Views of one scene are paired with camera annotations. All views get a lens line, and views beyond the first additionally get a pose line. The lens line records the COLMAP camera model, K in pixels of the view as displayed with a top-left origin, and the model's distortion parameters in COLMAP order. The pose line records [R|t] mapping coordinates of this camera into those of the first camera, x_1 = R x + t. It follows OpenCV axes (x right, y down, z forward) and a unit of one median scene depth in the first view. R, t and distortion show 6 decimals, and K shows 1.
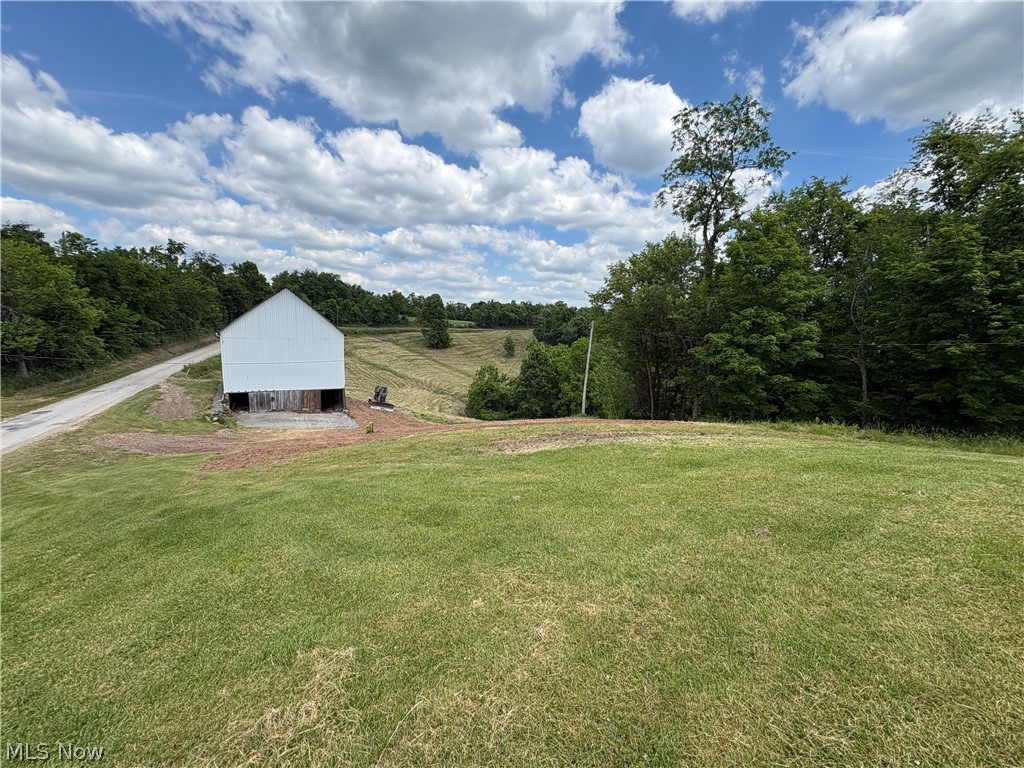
lens RADIAL K [[405.6, 0, 514.3], [0, 405.6, 386.5], [0, 0, 1]] dist [-0.002183, 0.000777]
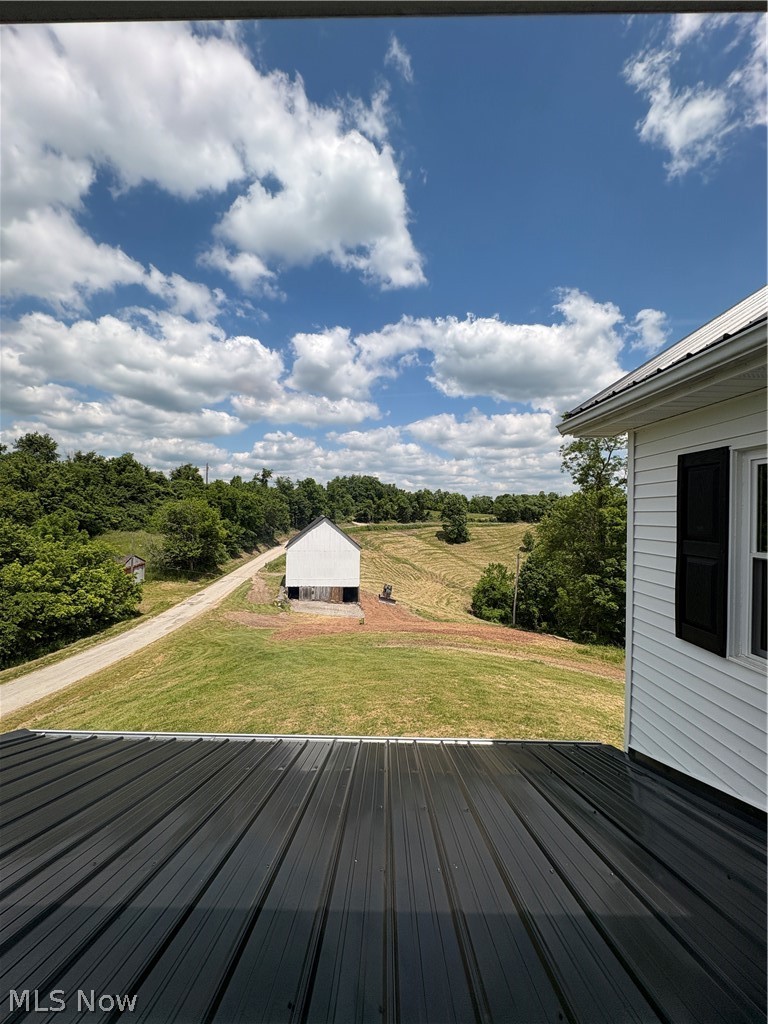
lens RADIAL K [[405.6, 0, 384.0], [0, 405.6, 512.0], [0, 0, 1]] dist [-0.002183, 0.000777]
pose [[0.922341, -0.010949, -0.386221, 0.100887], [-0.046748, 0.989093, -0.139679, -0.030096], [0.383538, 0.146887, 0.911769, -0.134799]]
